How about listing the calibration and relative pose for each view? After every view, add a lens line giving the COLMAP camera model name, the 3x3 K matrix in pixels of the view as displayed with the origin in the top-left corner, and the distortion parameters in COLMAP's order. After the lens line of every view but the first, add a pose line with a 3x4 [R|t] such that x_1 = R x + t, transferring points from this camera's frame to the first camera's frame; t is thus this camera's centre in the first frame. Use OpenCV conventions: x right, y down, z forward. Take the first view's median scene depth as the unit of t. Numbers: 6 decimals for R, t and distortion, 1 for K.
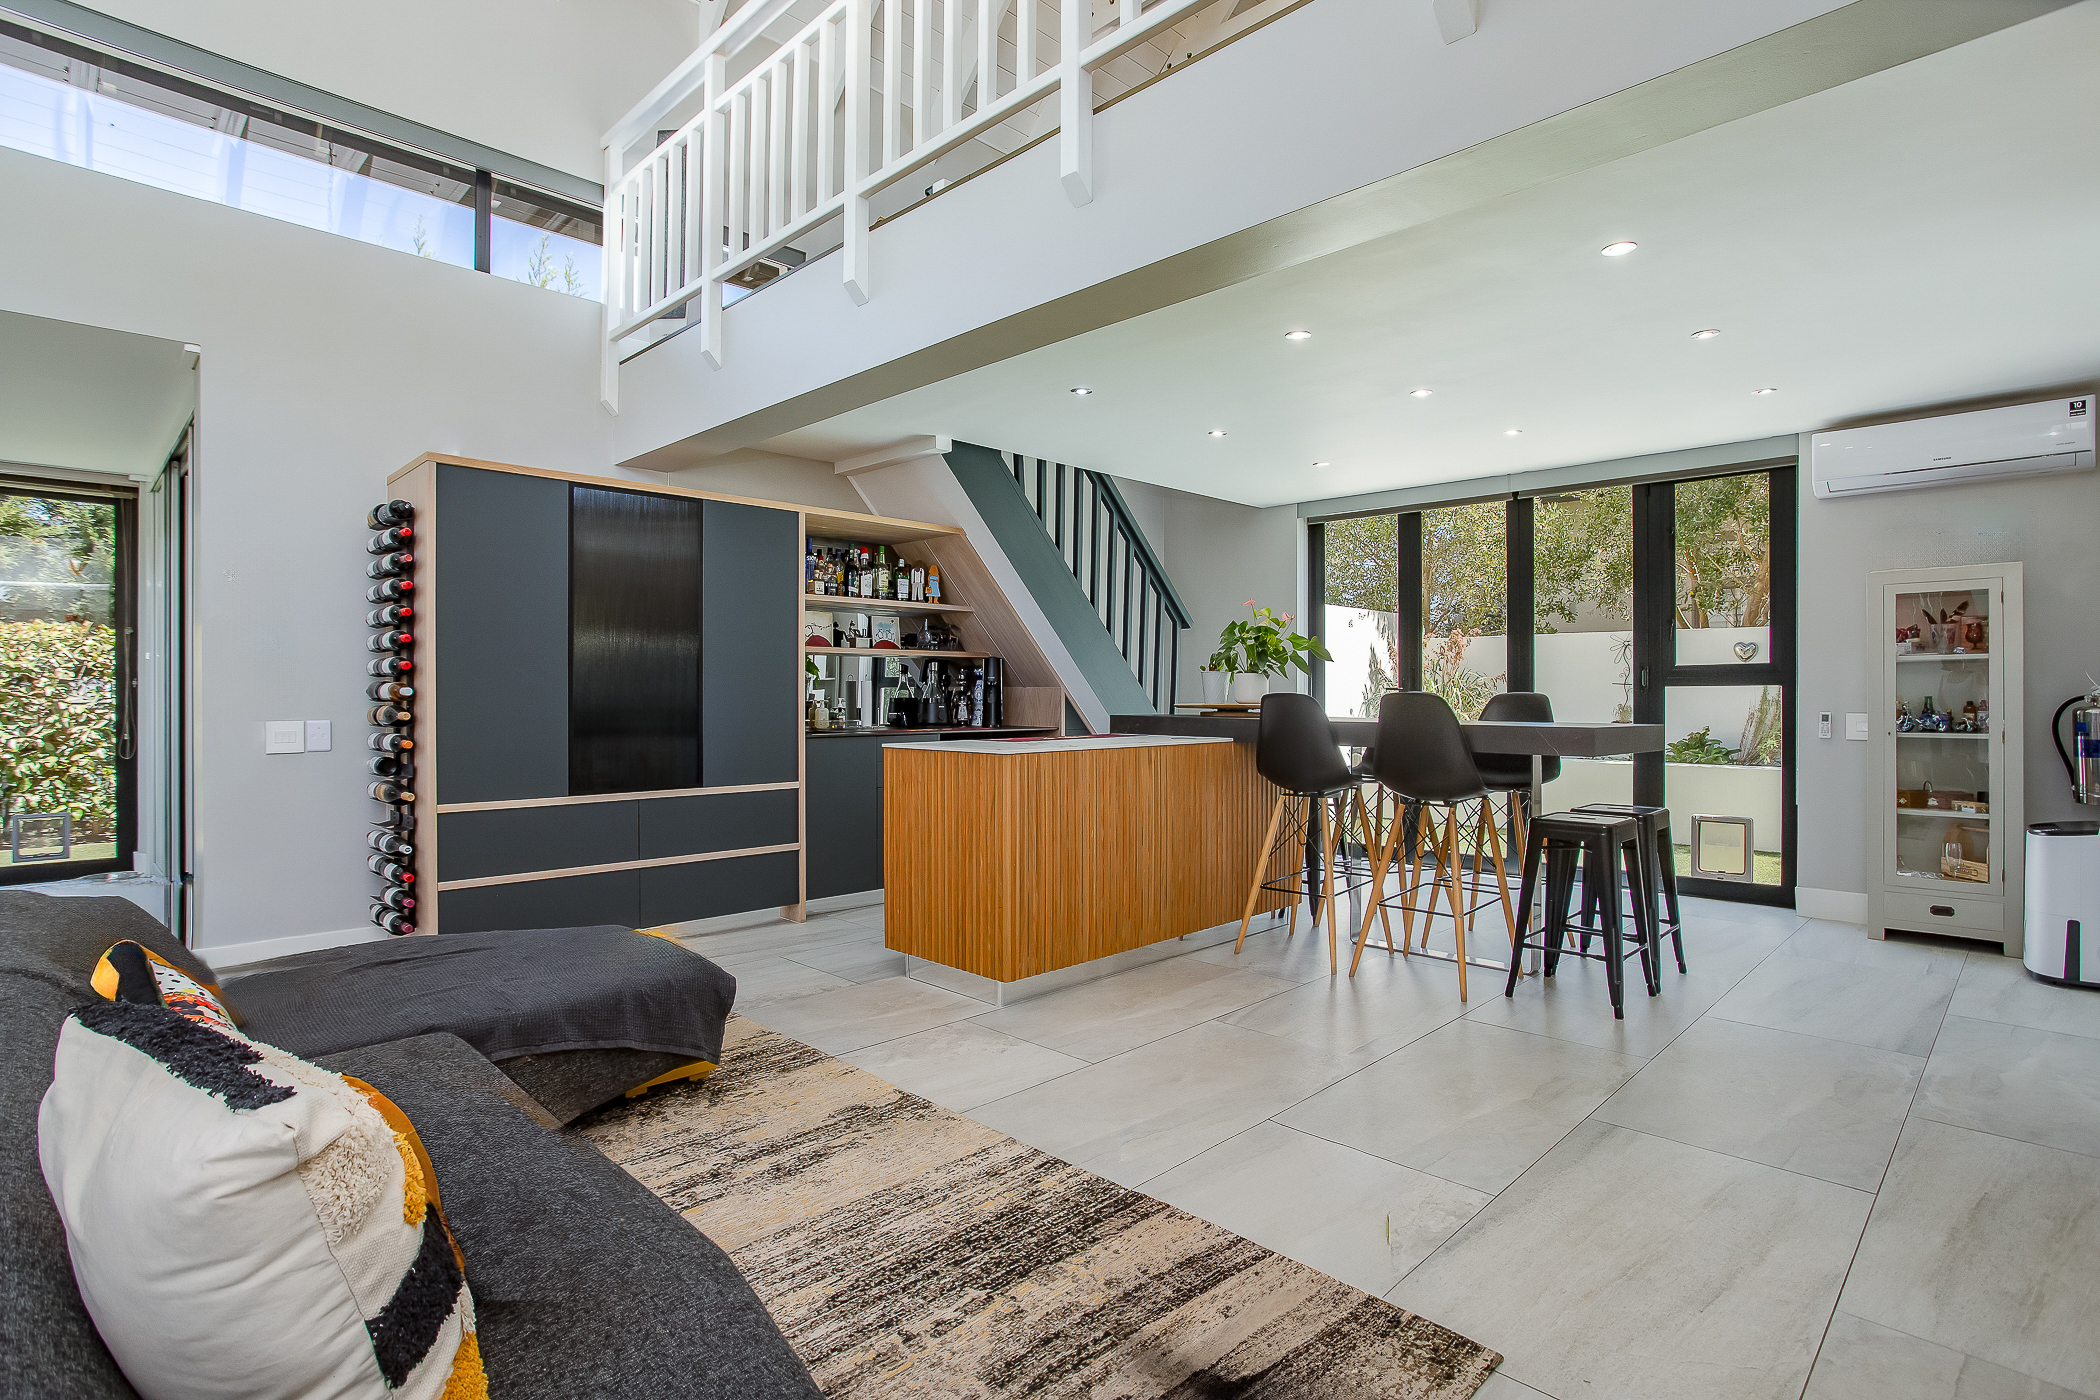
lens RADIAL K [[1052.0, 0, 1021.3], [0, 1052.0, 685.7], [0, 0, 1]] dist [-0.039124, 0.014618]
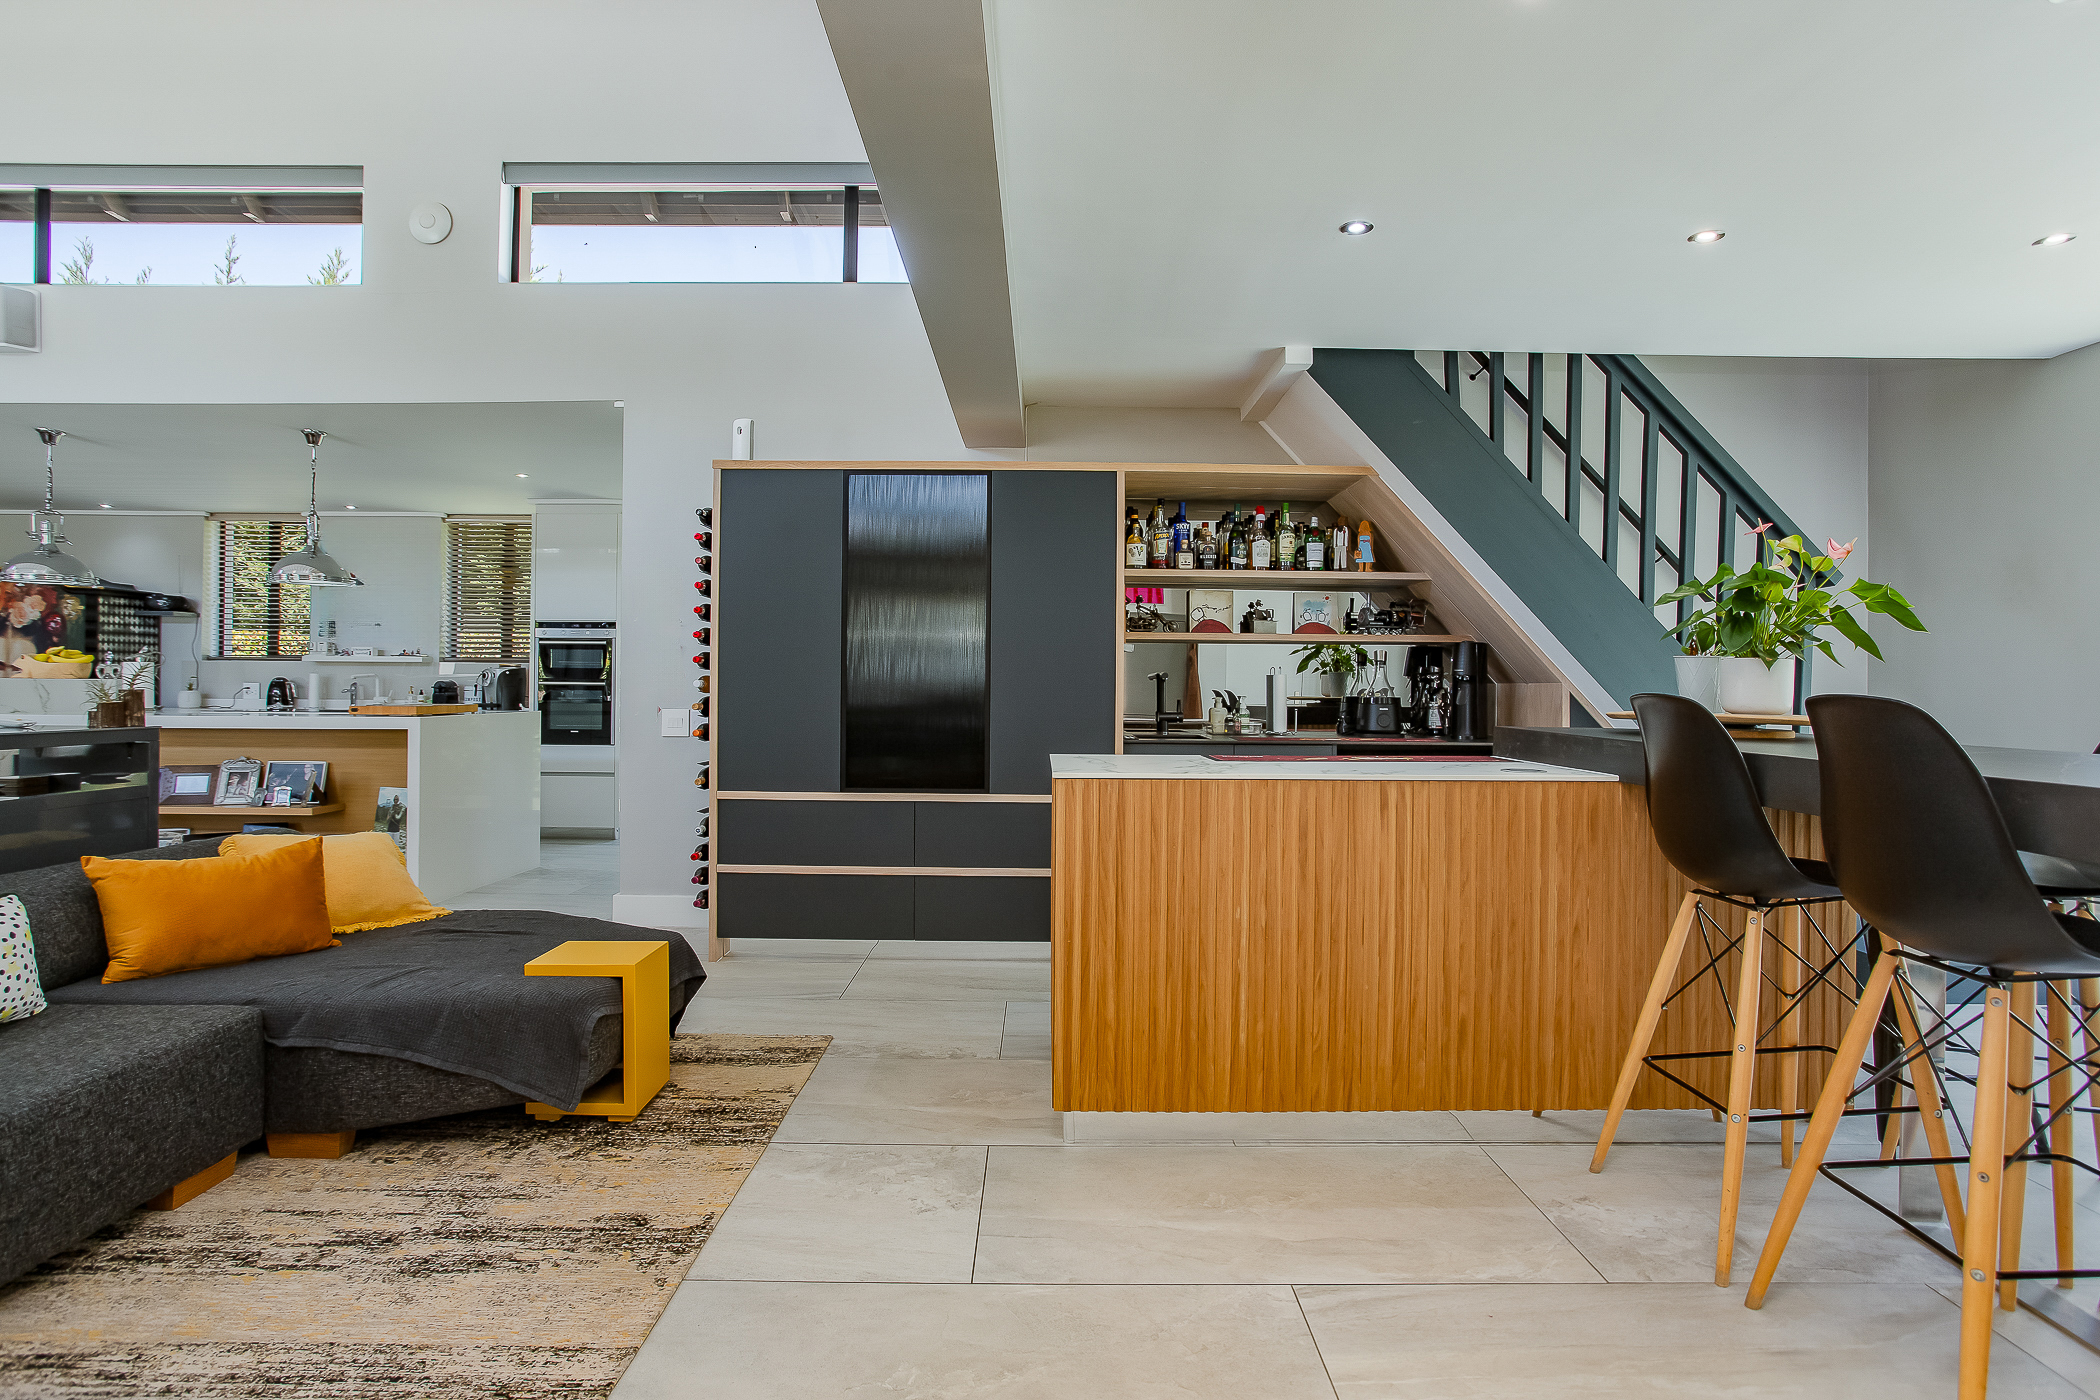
lens RADIAL K [[1052.0, 0, 1054.9], [0, 1052.0, 674.6], [0, 0, 1]] dist [-0.039124, 0.014618]
pose [[0.716843, -0.001927, -0.697232, 0.420954], [-0.003841, 0.999970, -0.006713, 0.002001], [0.697224, 0.007490, 0.716814, 0.461152]]
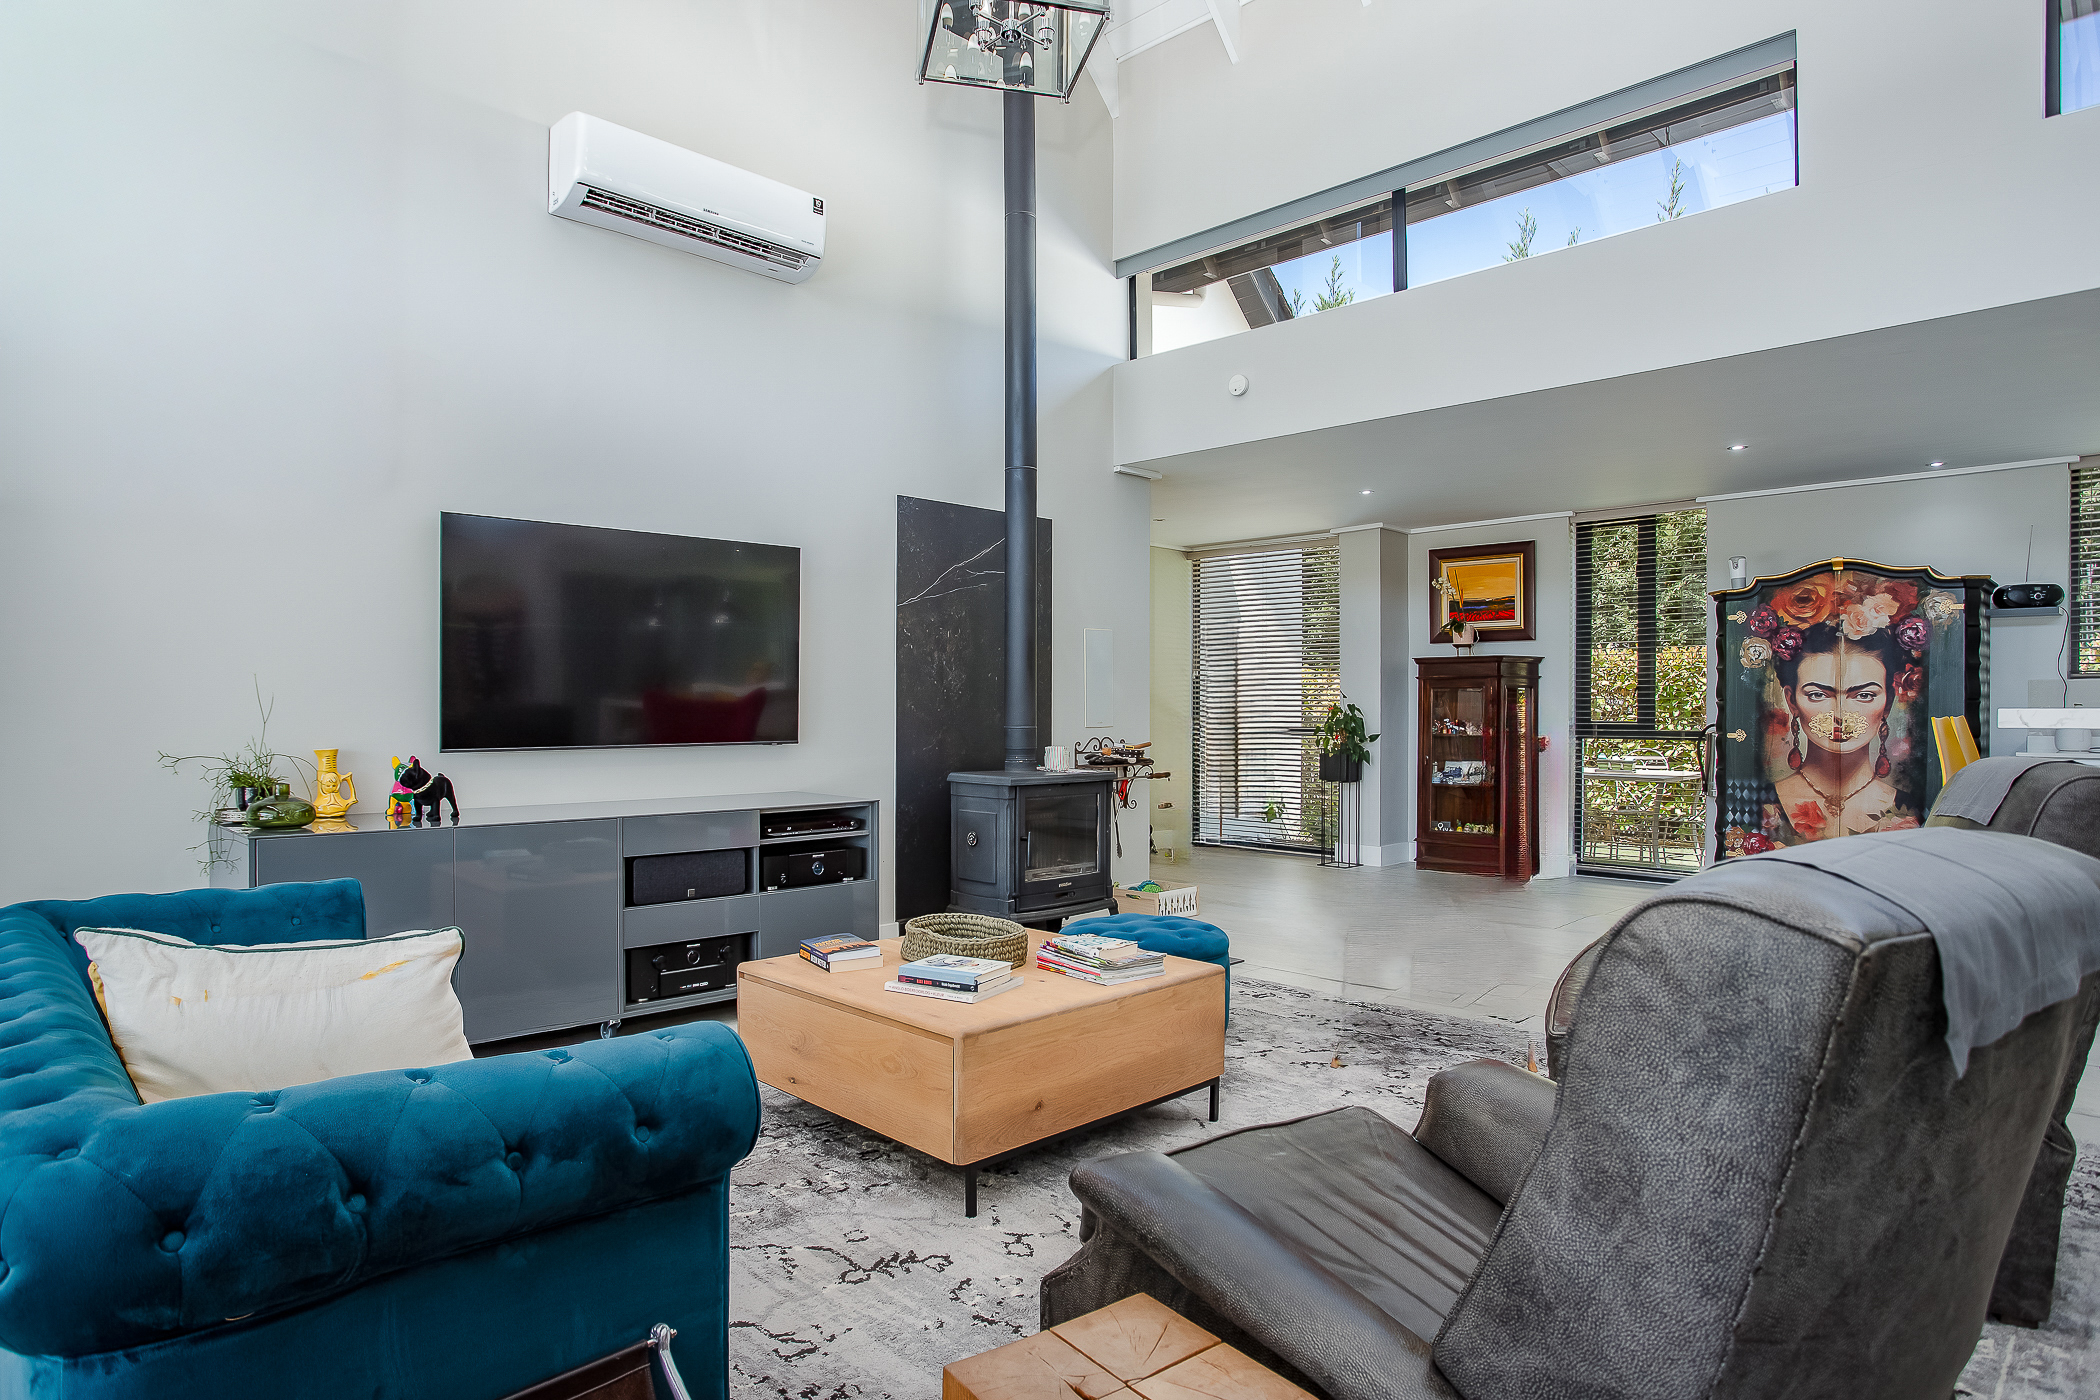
lens RADIAL K [[1184.0, 0, 1069.7], [0, 1184.0, 698.5], [0, 0, 1]] dist [-0.016247, 0.007785]
pose [[0.028570, -0.005798, -0.999575, -0.662665], [0.004314, 0.999975, -0.005677, -0.004325], [0.999582, -0.004150, 0.028595, -0.605526]]
